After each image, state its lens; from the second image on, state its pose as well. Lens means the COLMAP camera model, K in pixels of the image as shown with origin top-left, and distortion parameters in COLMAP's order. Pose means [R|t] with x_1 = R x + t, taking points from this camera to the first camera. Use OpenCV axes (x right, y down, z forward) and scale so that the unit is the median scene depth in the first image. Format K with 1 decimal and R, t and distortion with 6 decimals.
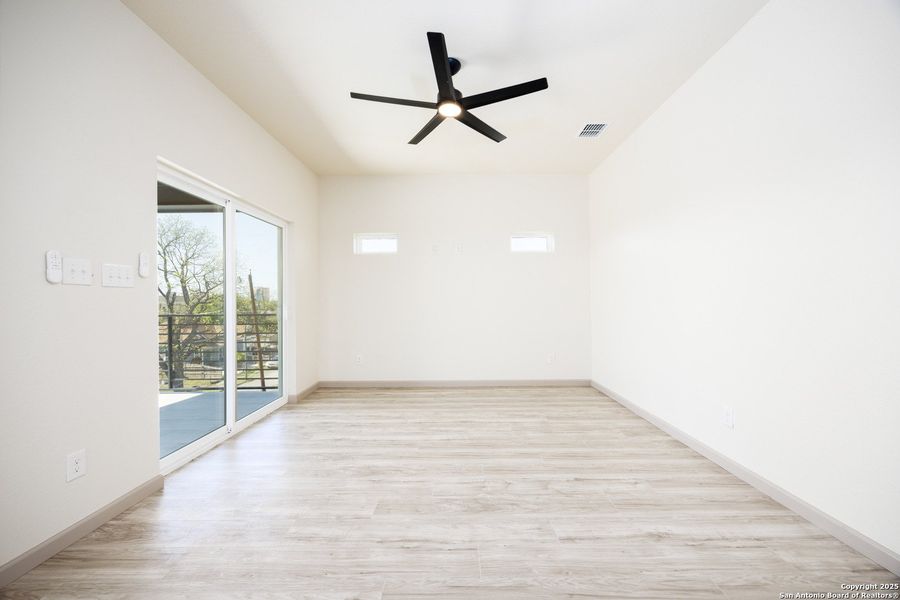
lens RADIAL K [[320.2, 0, 462.7], [0, 320.2, 297.2], [0, 0, 1]] dist [-0.001638, -0.000161]
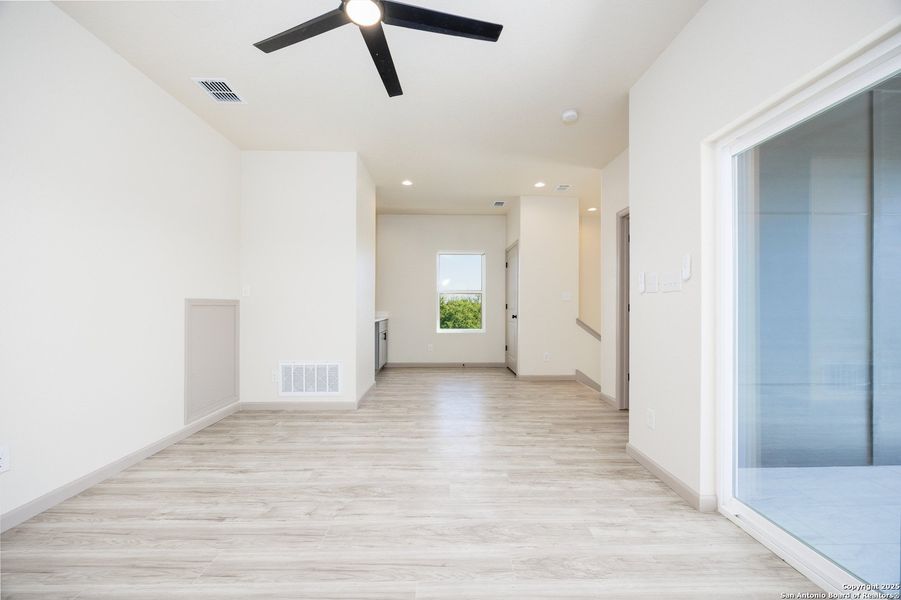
lens RADIAL K [[320.5, 0, 463.2], [0, 320.5, 297.2], [0, 0, 1]] dist [-0.001638, -0.000161]
pose [[-0.998991, 0.005835, -0.044528, -0.275464], [0.007627, 0.999164, -0.040169, 0.029322], [0.044256, -0.040468, -0.998200, 2.171075]]
